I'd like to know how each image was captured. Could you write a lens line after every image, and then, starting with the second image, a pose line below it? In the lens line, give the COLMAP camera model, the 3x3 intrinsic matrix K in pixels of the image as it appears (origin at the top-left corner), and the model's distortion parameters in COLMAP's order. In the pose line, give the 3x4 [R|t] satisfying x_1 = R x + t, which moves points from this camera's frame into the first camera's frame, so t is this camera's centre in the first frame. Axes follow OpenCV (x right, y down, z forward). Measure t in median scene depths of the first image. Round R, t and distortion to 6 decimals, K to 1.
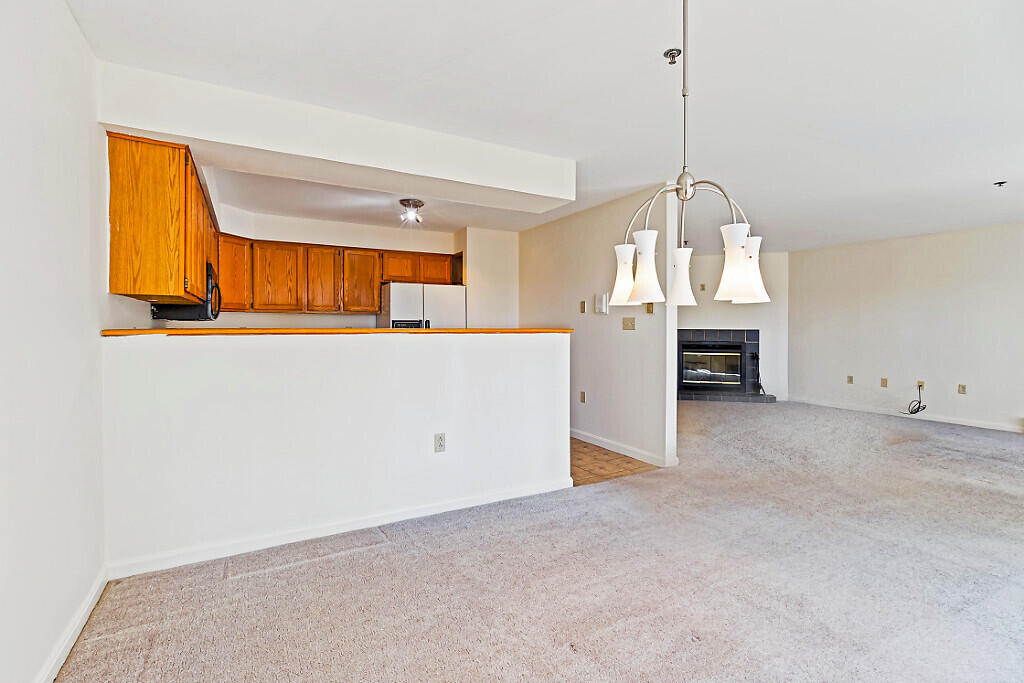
lens RADIAL K [[465.4, 0, 499.1], [0, 465.4, 327.7], [0, 0, 1]] dist [0.003228, 0.000108]
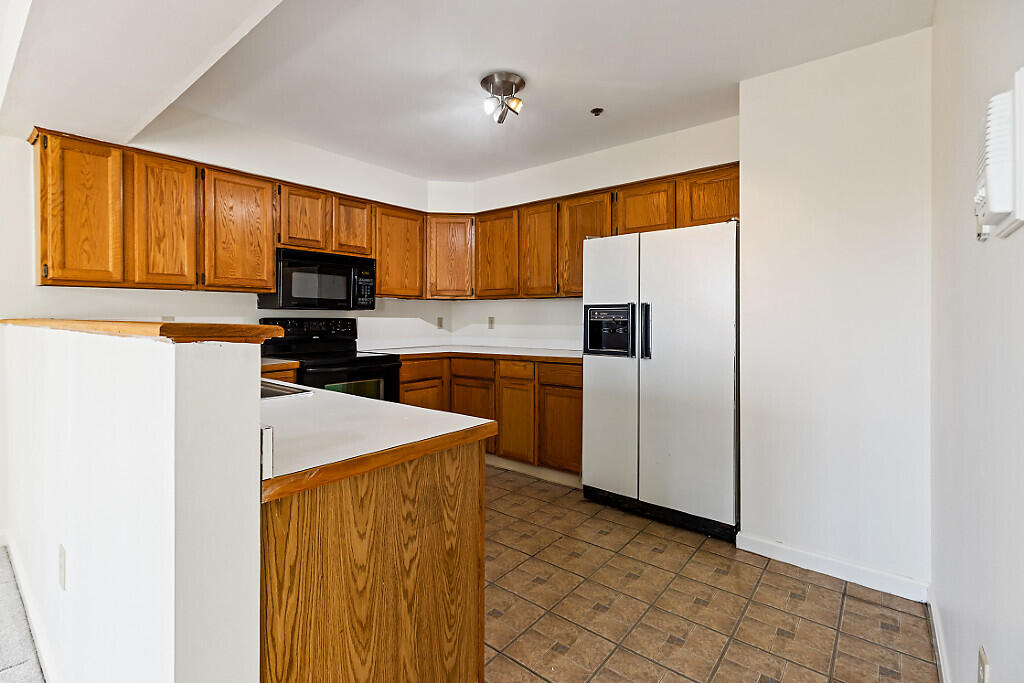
lens RADIAL K [[465.4, 0, 499.1], [0, 465.4, 318.3], [0, 0, 1]] dist [0.003228, 0.000108]
pose [[0.372355, 0.000290, -0.928090, 0.424956], [-0.005001, 0.999986, -0.001694, 0.000694], [0.928077, 0.005272, 0.372351, 1.141537]]
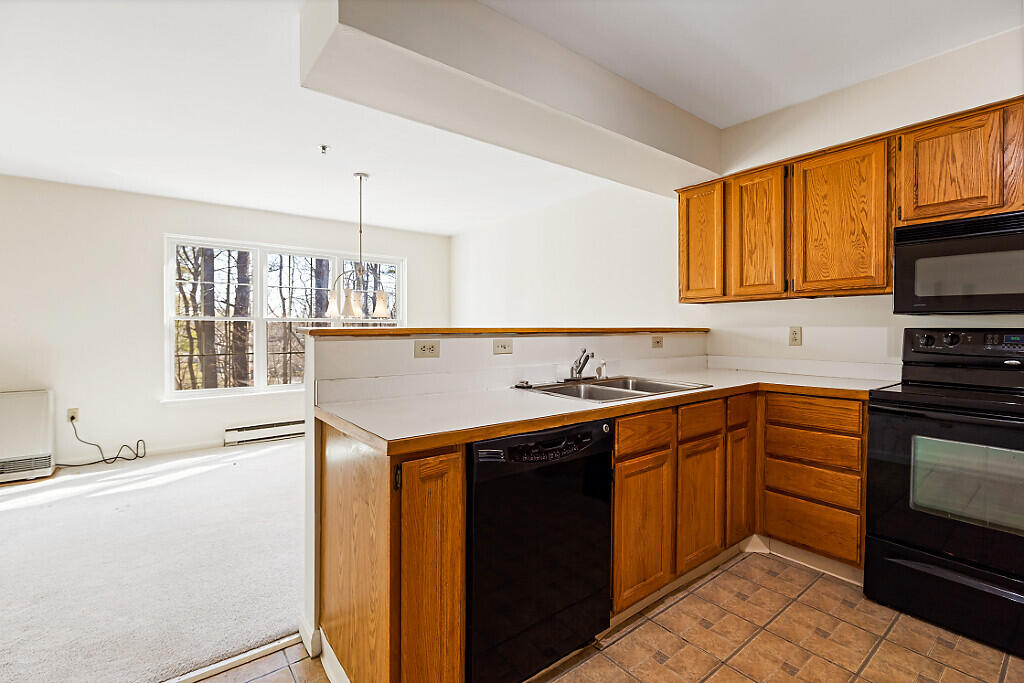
lens RADIAL K [[465.4, 0, 508.2], [0, 465.4, 333.7], [0, 0, 1]] dist [0.003228, 0.000108]
pose [[-0.985529, -0.005478, -0.169416, 0.011705], [-0.008085, 0.999859, 0.014705, 0.003524], [0.169311, 0.015862, -0.985435, 1.671762]]
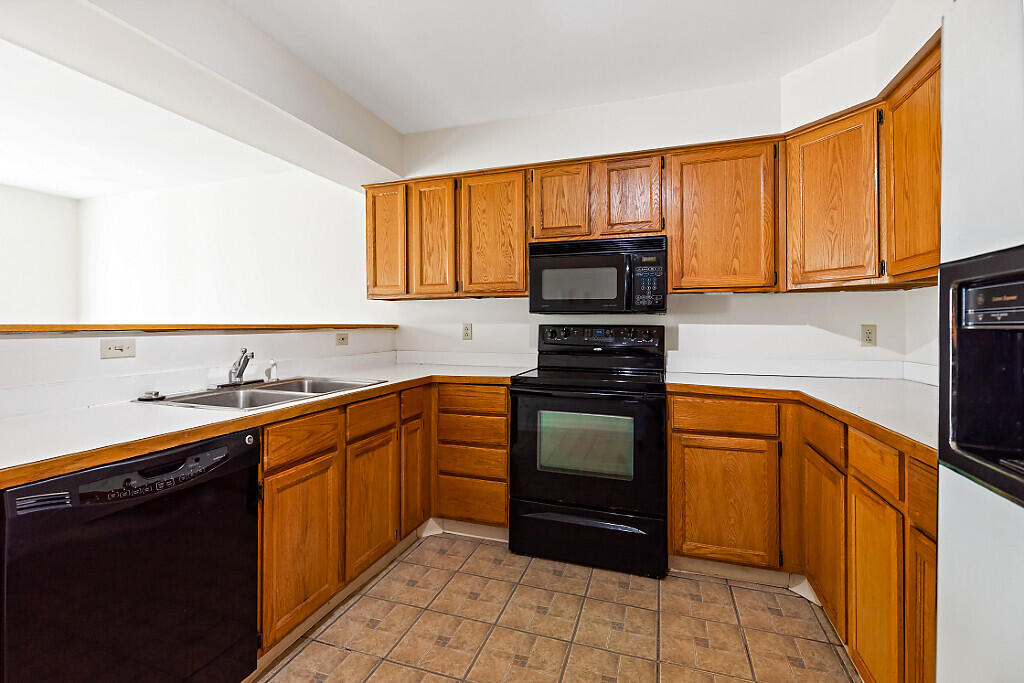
lens RADIAL K [[465.4, 0, 509.2], [0, 465.4, 320.9], [0, 0, 1]] dist [0.003228, 0.000108]
pose [[-0.730406, -0.012700, -0.682895, -0.062797], [-0.008132, 0.999918, -0.009899, 0.003244], [0.682965, -0.001677, -0.730449, 1.681863]]
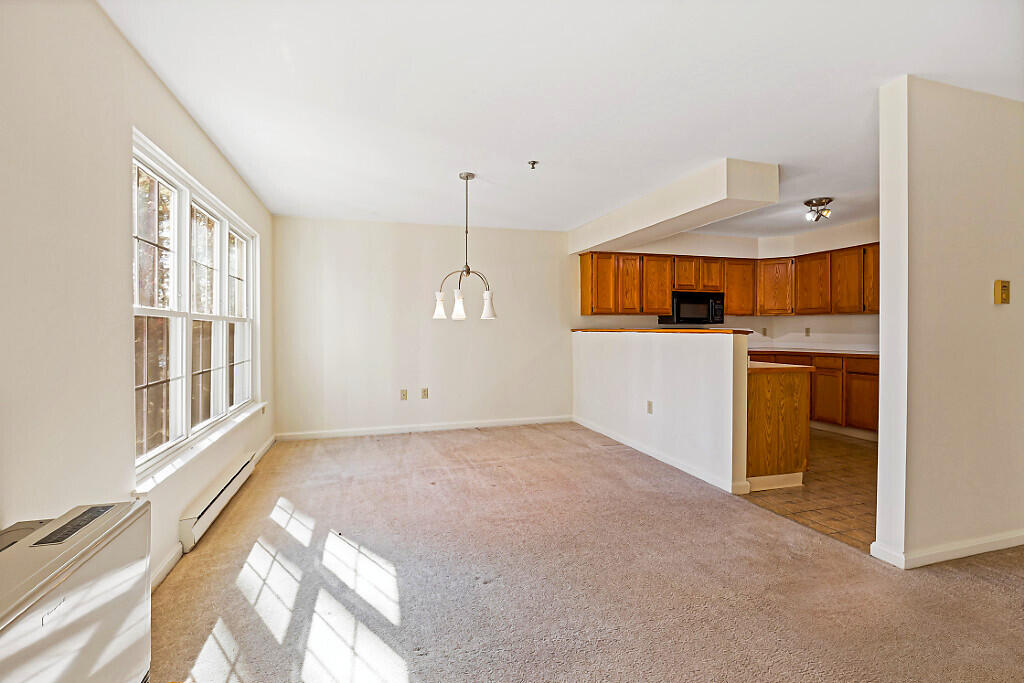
lens RADIAL K [[465.4, 0, 511.0], [0, 465.4, 332.6], [0, 0, 1]] dist [0.003228, 0.000108]
pose [[-0.191030, 0.008112, -0.981551, 1.283880], [-0.003624, 0.999953, 0.008970, 0.001557], [0.981577, 0.005271, -0.190992, 0.788736]]
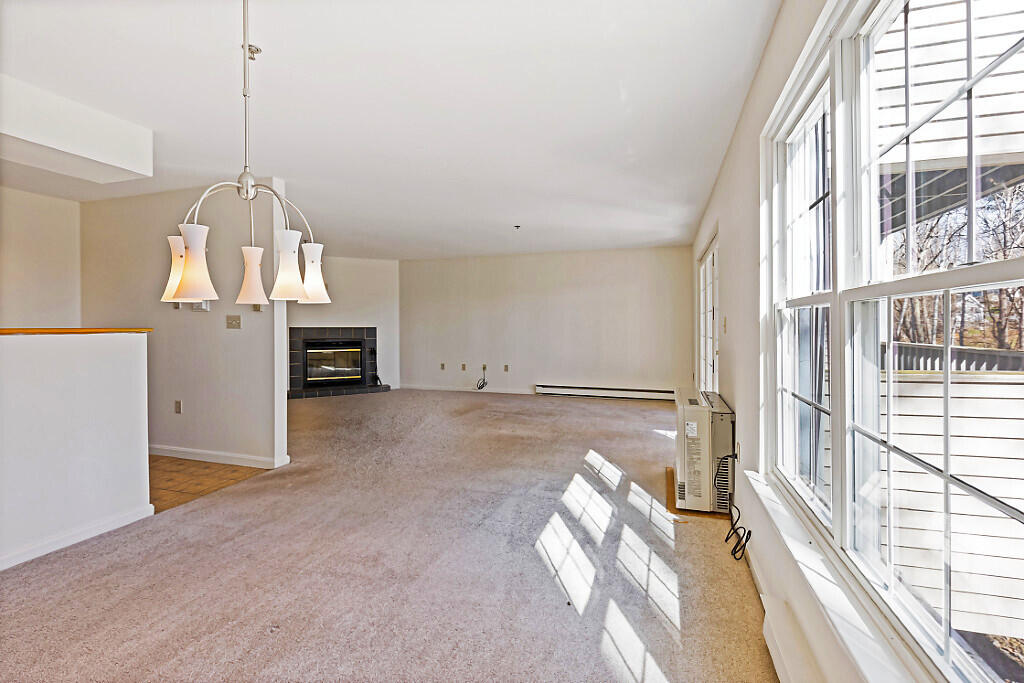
lens RADIAL K [[465.4, 0, 496.9], [0, 465.4, 324.6], [0, 0, 1]] dist [0.003228, 0.000108]
pose [[0.739651, -0.004194, 0.672977, 0.054682], [0.006033, 0.999982, -0.000399, 0.000705], [-0.672963, 0.004356, 0.739663, -0.052989]]
